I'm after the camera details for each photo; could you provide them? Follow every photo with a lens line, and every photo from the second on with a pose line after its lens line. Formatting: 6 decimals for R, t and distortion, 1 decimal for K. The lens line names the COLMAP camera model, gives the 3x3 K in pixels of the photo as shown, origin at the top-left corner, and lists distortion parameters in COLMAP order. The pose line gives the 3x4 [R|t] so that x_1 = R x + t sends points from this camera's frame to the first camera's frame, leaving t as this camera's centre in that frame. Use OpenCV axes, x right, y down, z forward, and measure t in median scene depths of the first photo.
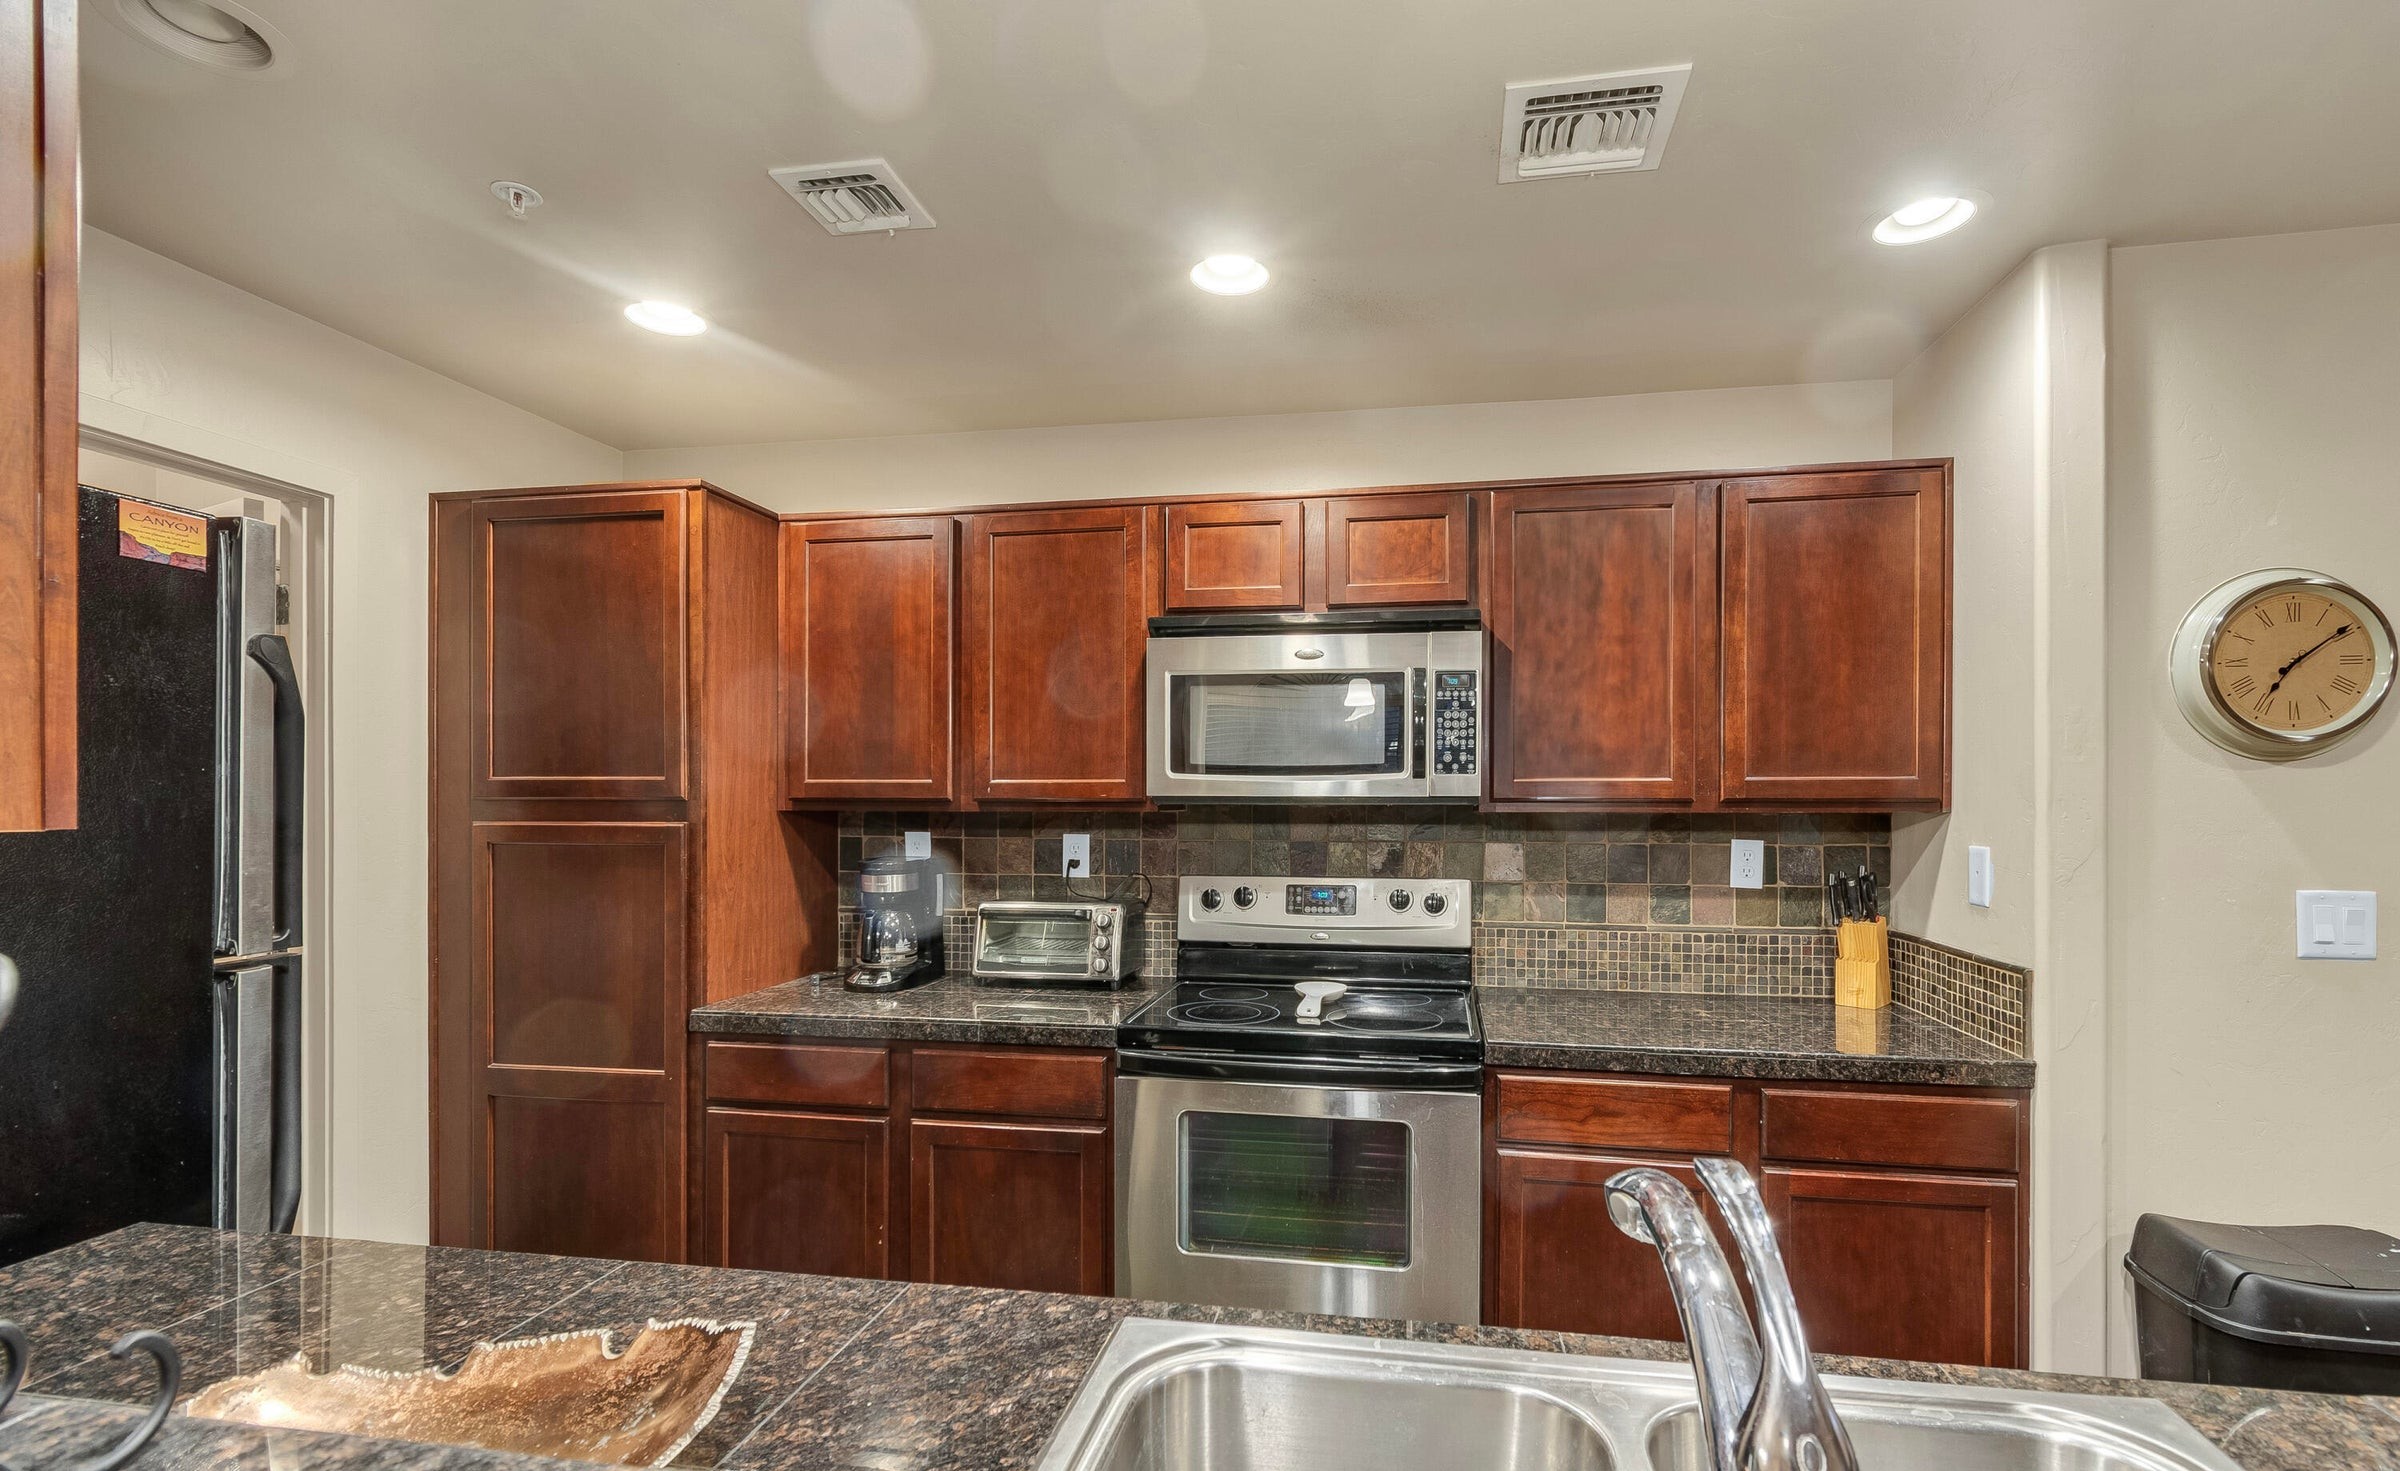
lens RADIAL K [[1059.2, 0, 1263.0], [0, 1059.2, 798.8], [0, 0, 1]] dist [0.000065, 0.000094]
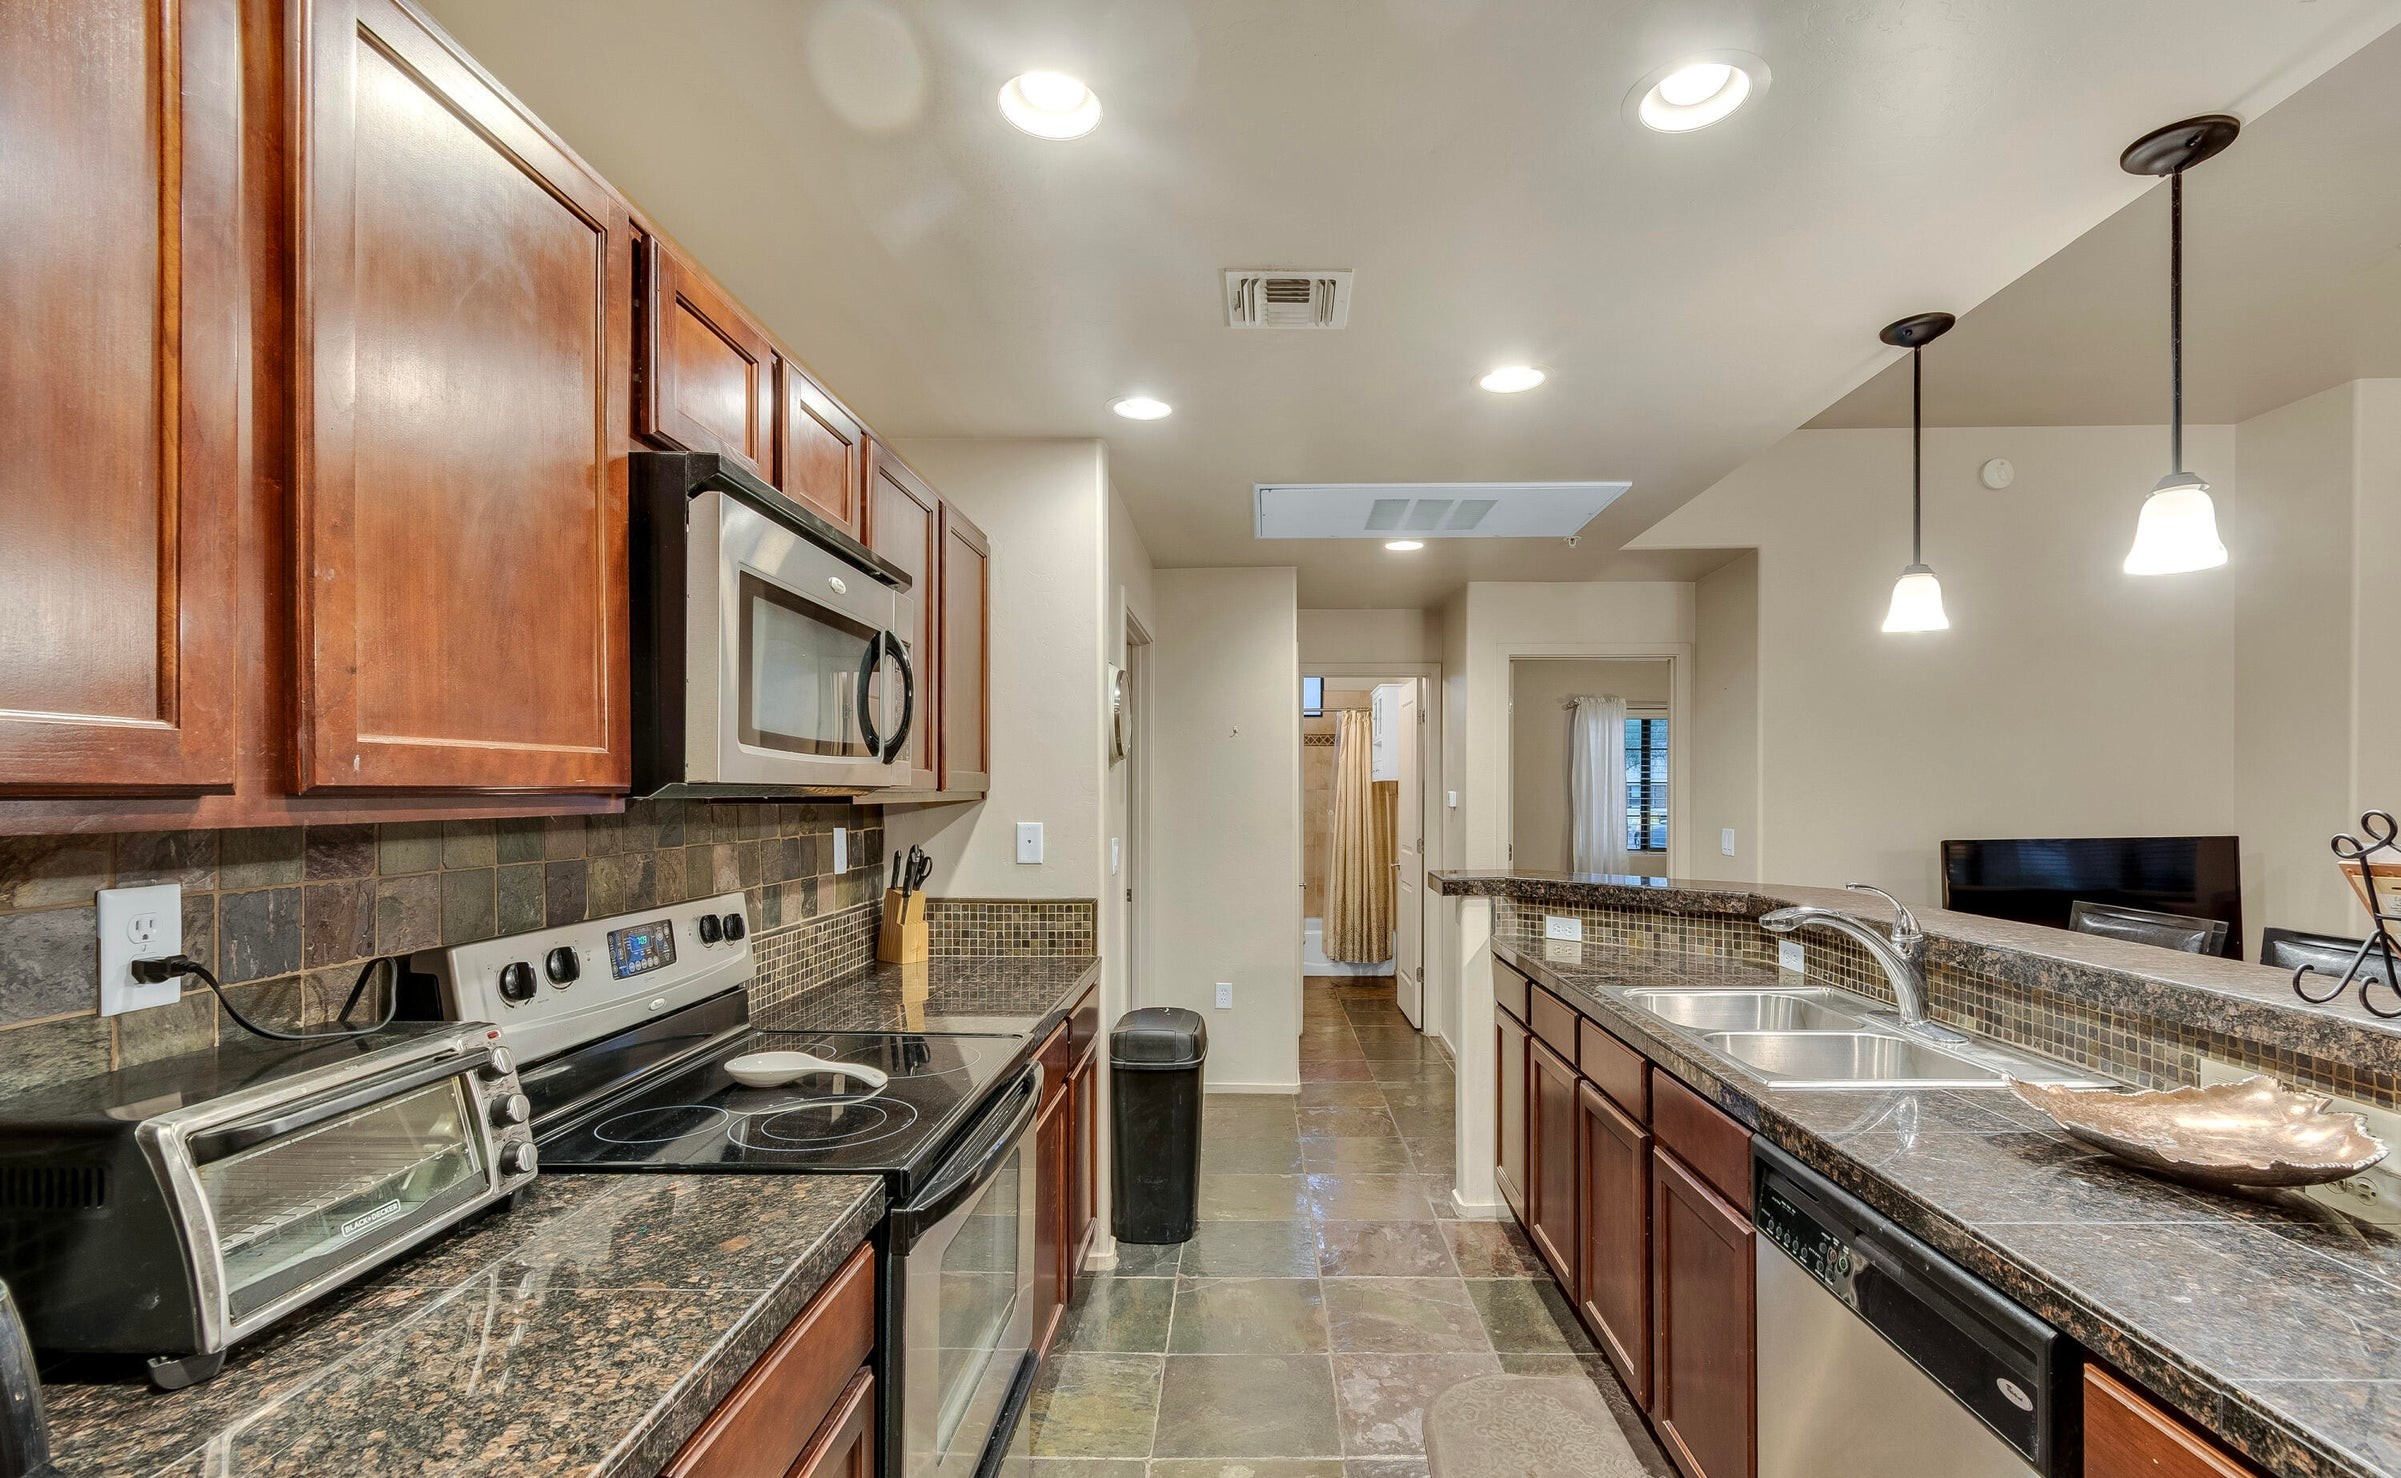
lens RADIAL K [[1054.4, 0, 1208.0], [0, 1054.4, 792.2], [0, 0, 1]] dist [0.000014, -0.000016]
pose [[-0.122965, -0.001772, 0.992409, -0.631078], [-0.000615, 0.999998, 0.001710, 0.000992], [-0.992411, -0.000400, -0.122966, 0.765268]]
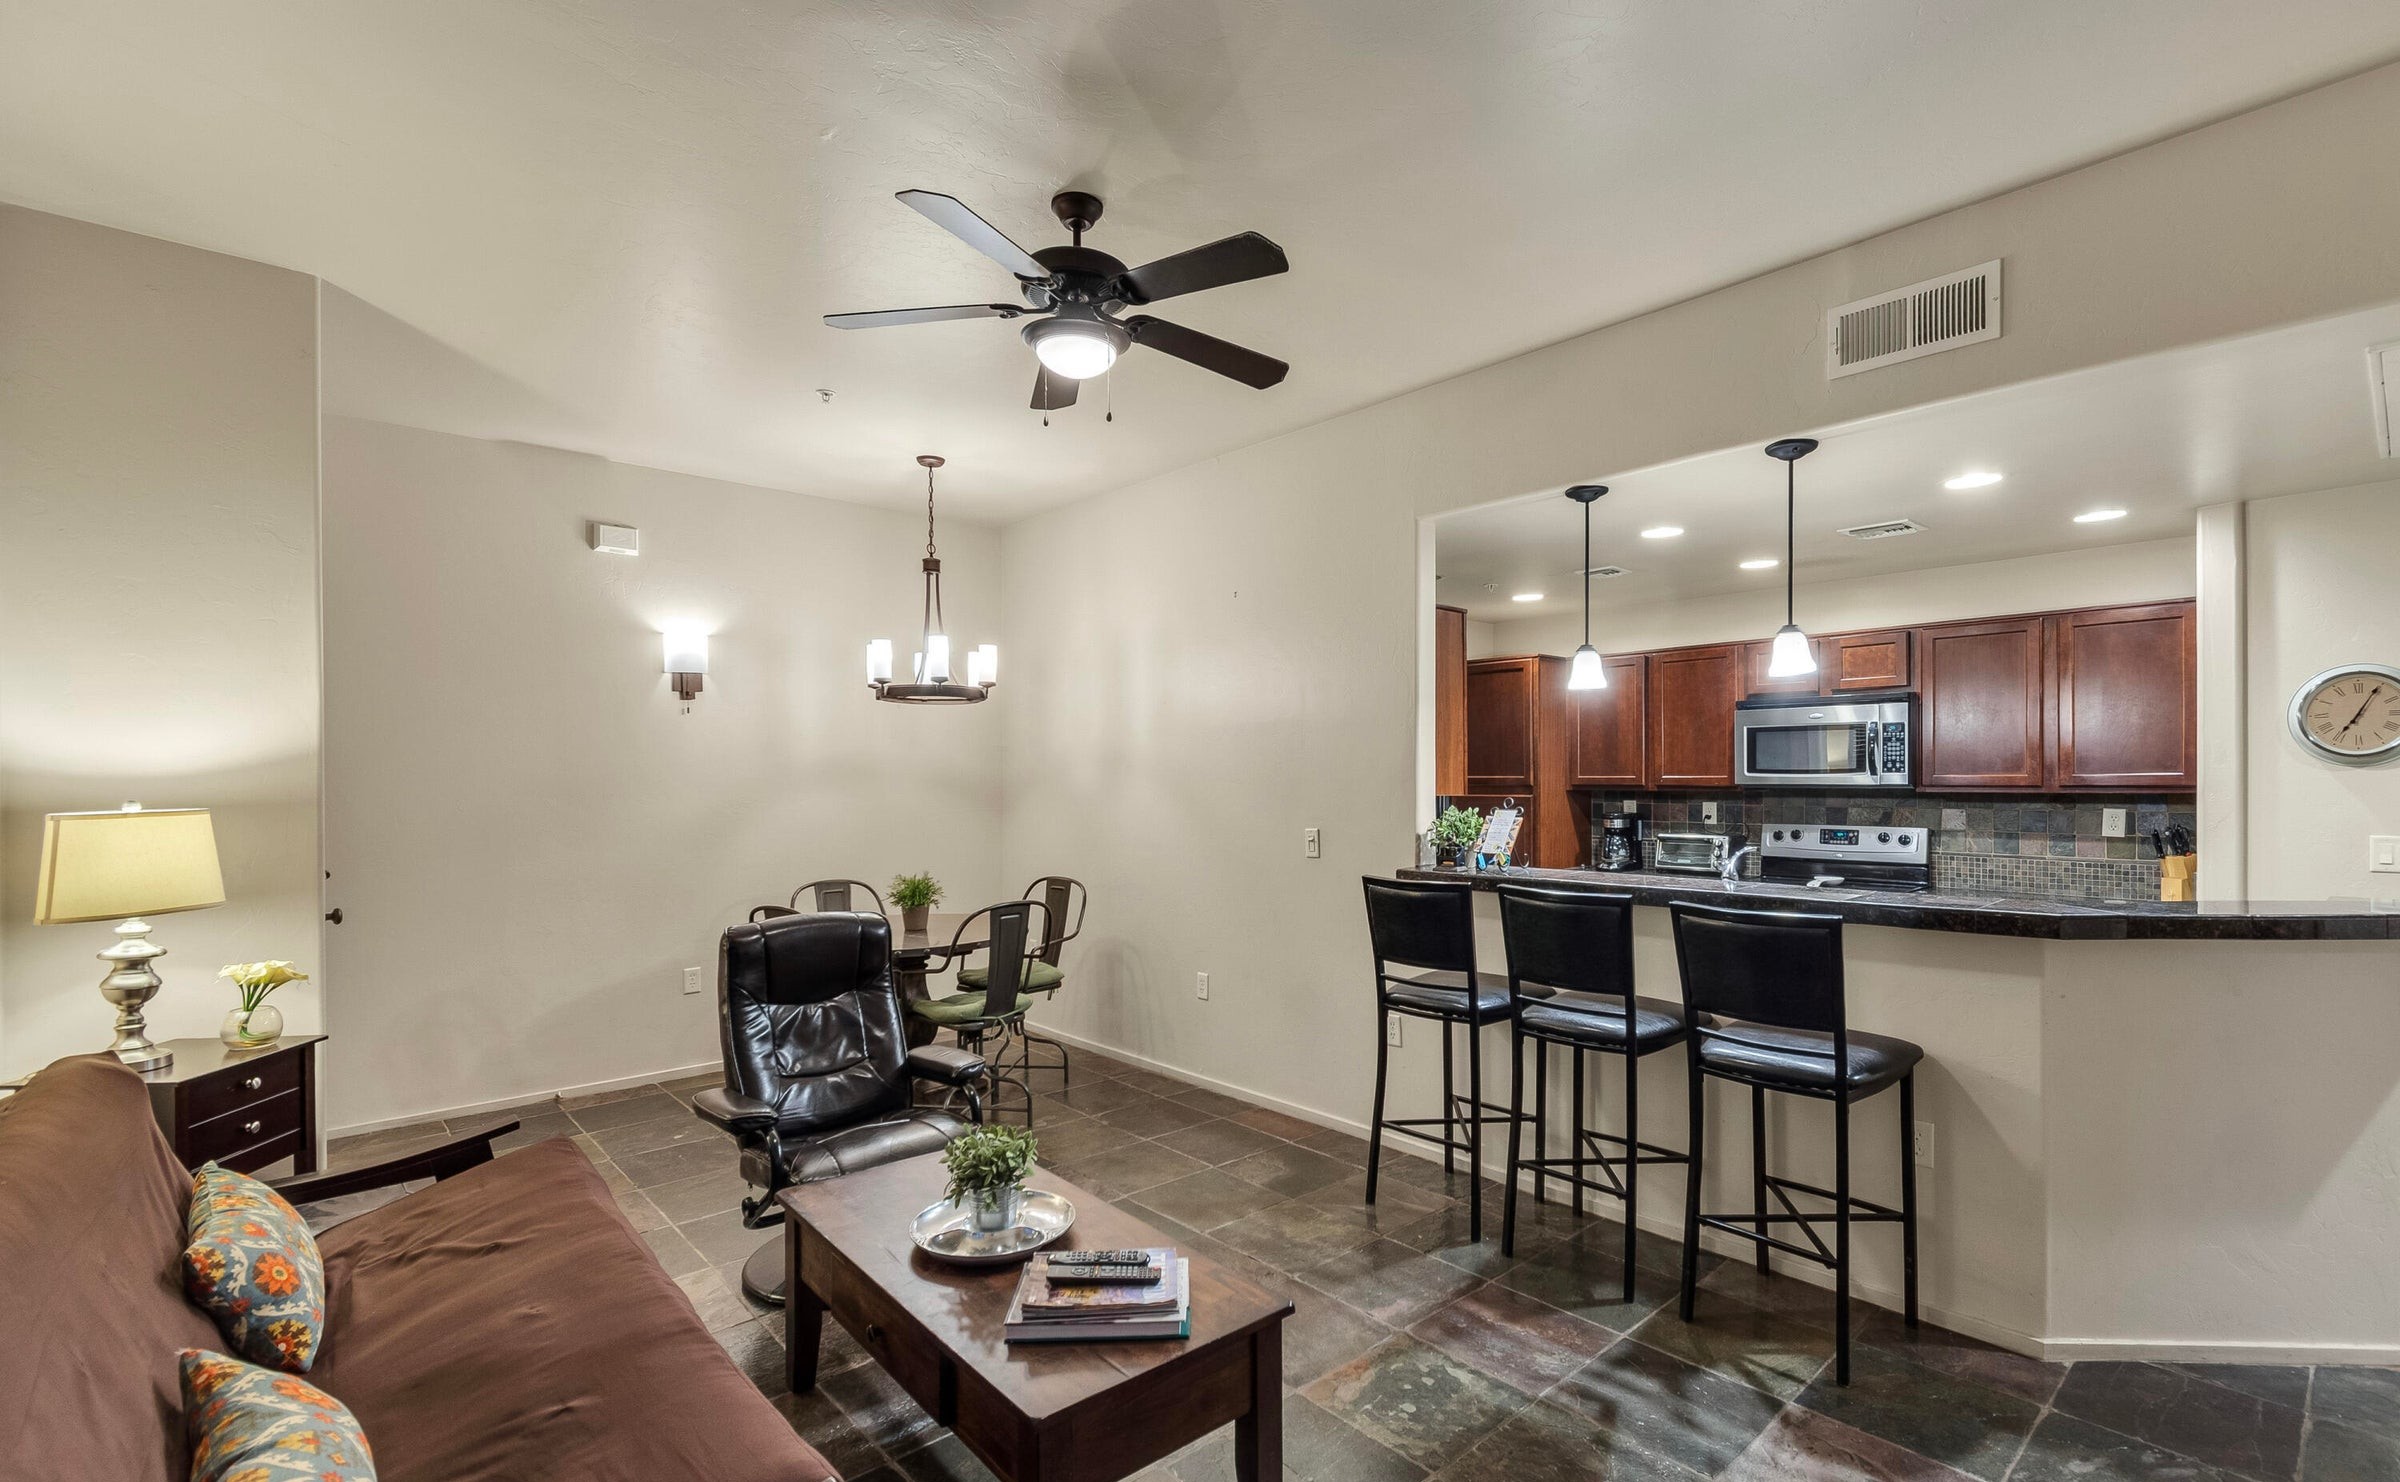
lens RADIAL K [[1066.8, 0, 1252.6], [0, 1066.8, 775.9], [0, 0, 1]] dist [0.001653, 0.000096]
pose [[0.790333, -0.005384, -0.612654, 0.414118], [0.005523, 0.999983, -0.001663, -0.019128], [0.612653, -0.002070, 0.790349, -1.229478]]
